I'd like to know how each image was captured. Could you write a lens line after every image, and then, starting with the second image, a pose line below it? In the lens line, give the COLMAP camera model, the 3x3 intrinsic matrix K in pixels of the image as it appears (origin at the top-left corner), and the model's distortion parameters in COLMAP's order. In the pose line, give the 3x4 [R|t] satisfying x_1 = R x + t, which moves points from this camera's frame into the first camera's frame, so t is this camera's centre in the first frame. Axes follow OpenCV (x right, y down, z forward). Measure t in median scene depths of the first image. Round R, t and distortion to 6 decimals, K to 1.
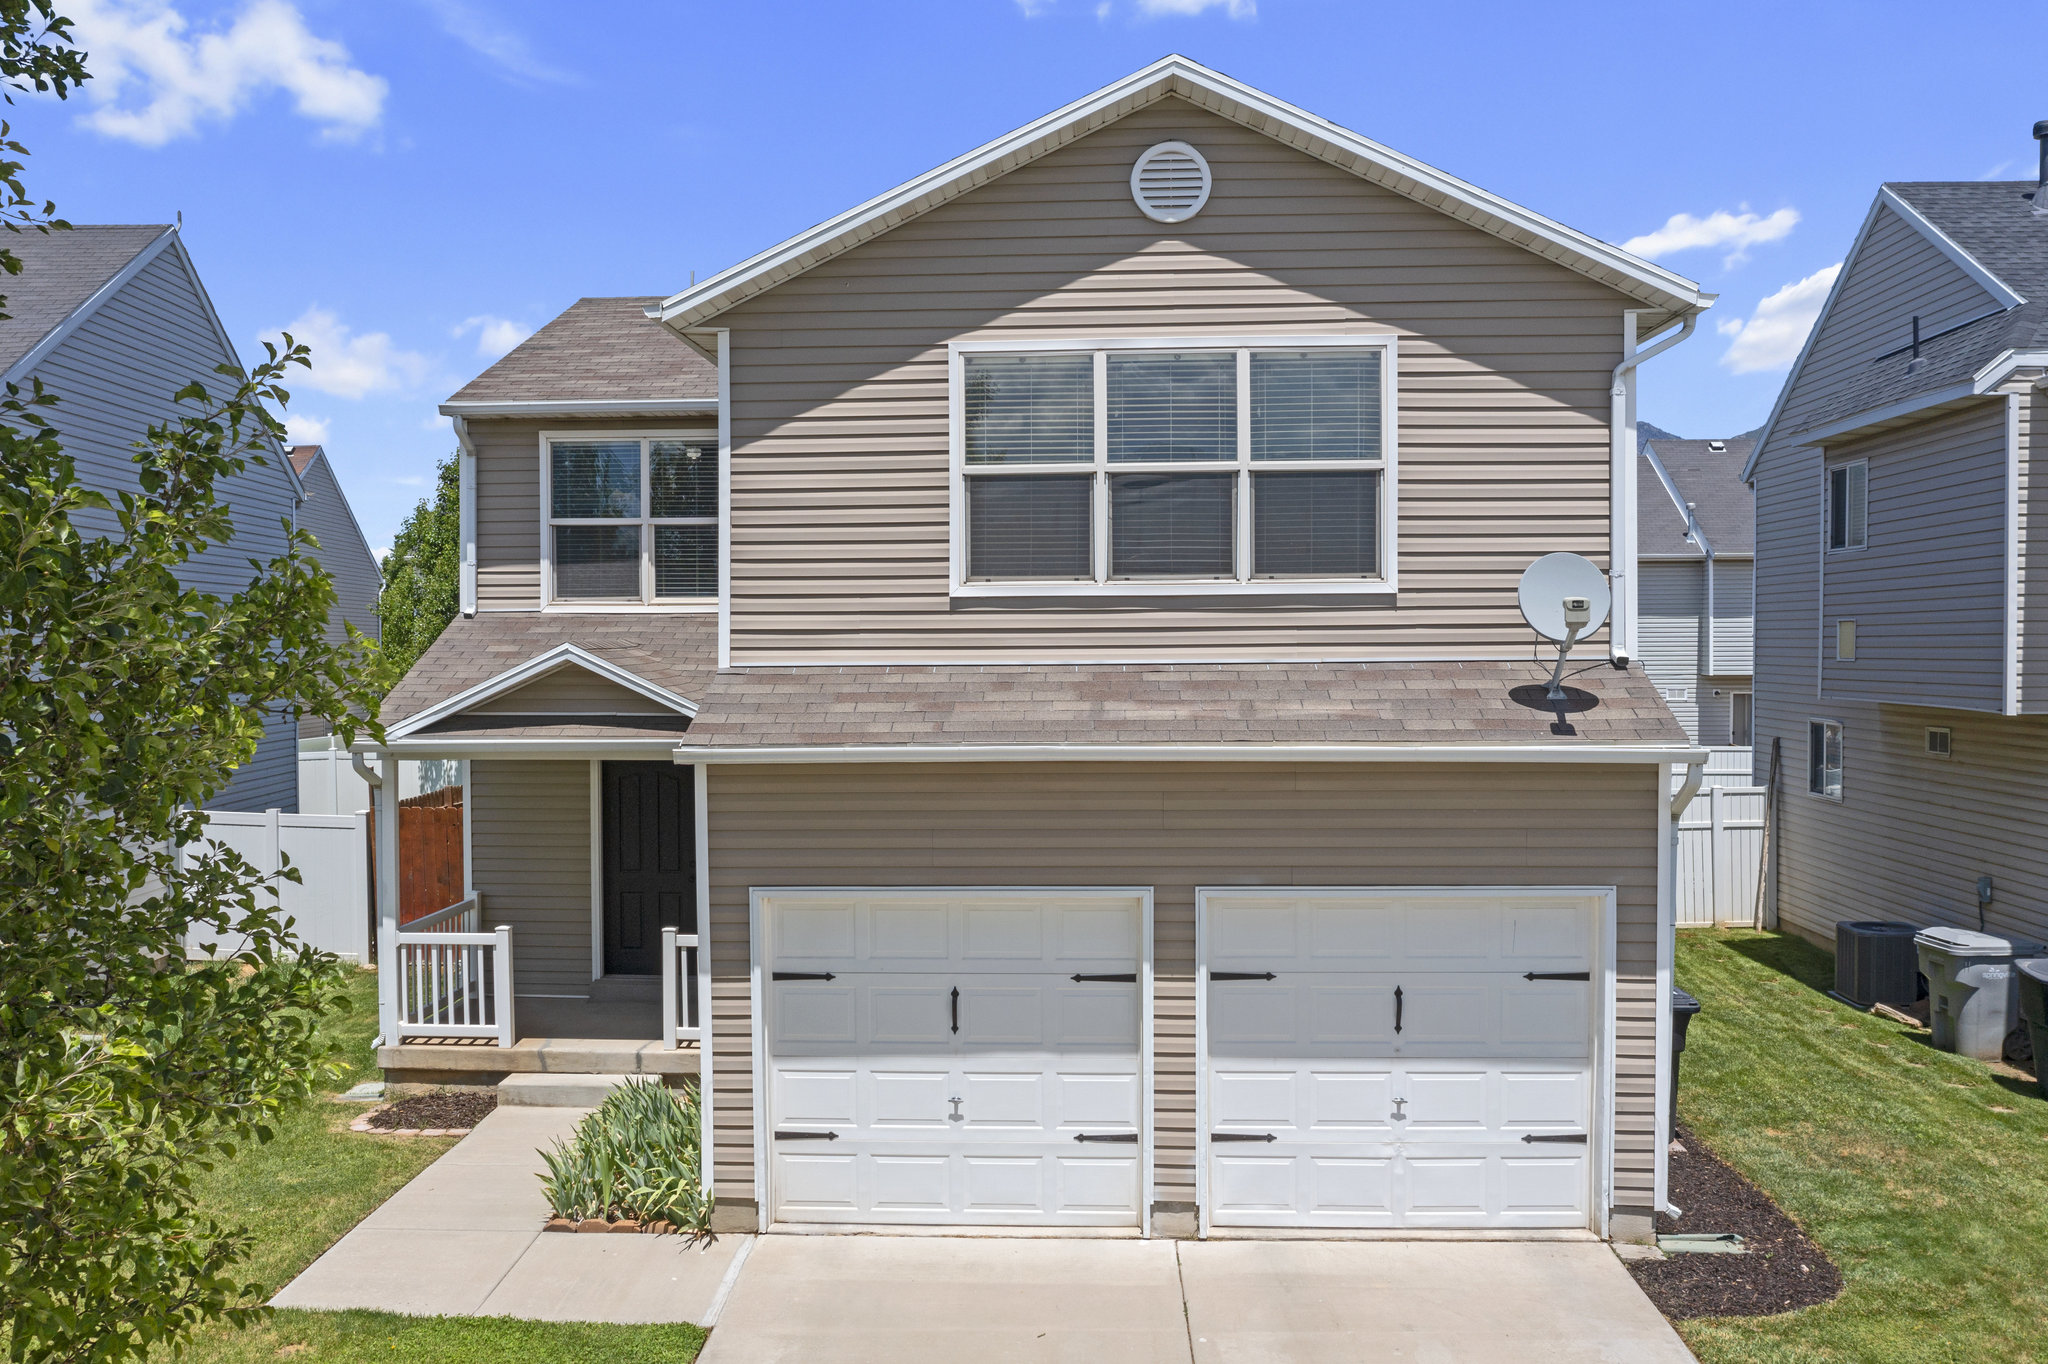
lens RADIAL K [[1607.6, 0, 1017.3], [0, 1607.6, 681.6], [0, 0, 1]] dist [-0.037006, 0.003039]
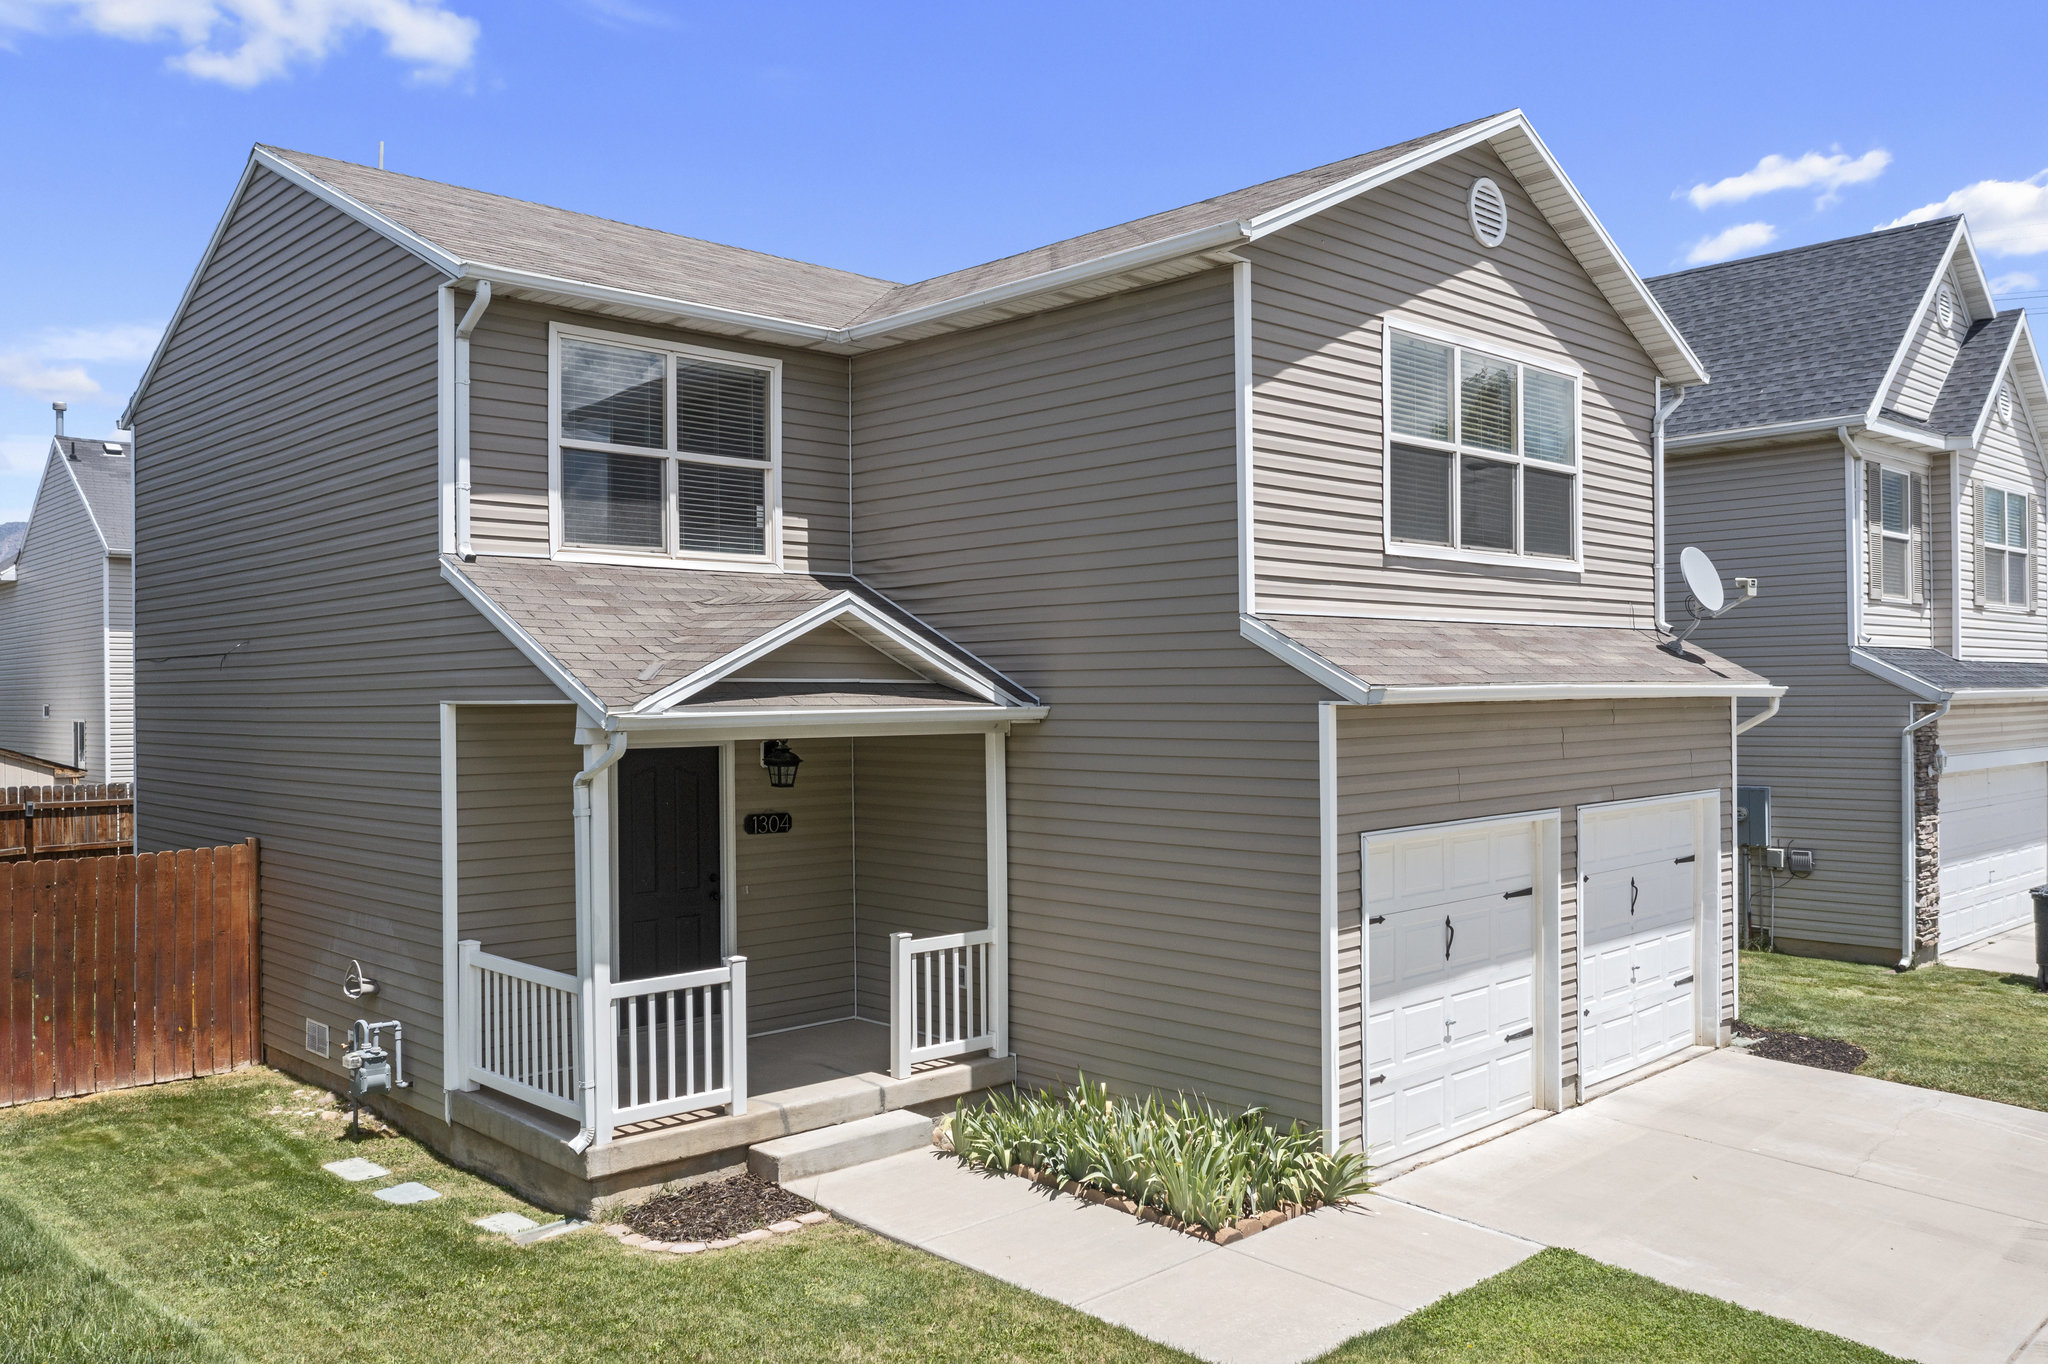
lens RADIAL K [[1607.6, 0, 1023.1], [0, 1607.6, 681.6], [0, 0, 1]] dist [-0.037006, 0.003039]
pose [[0.684392, 0.005063, 0.729097, -0.976804], [0.020784, 0.999434, -0.026451, 0.054439], [-0.728818, 0.033256, 0.683899, 0.453701]]
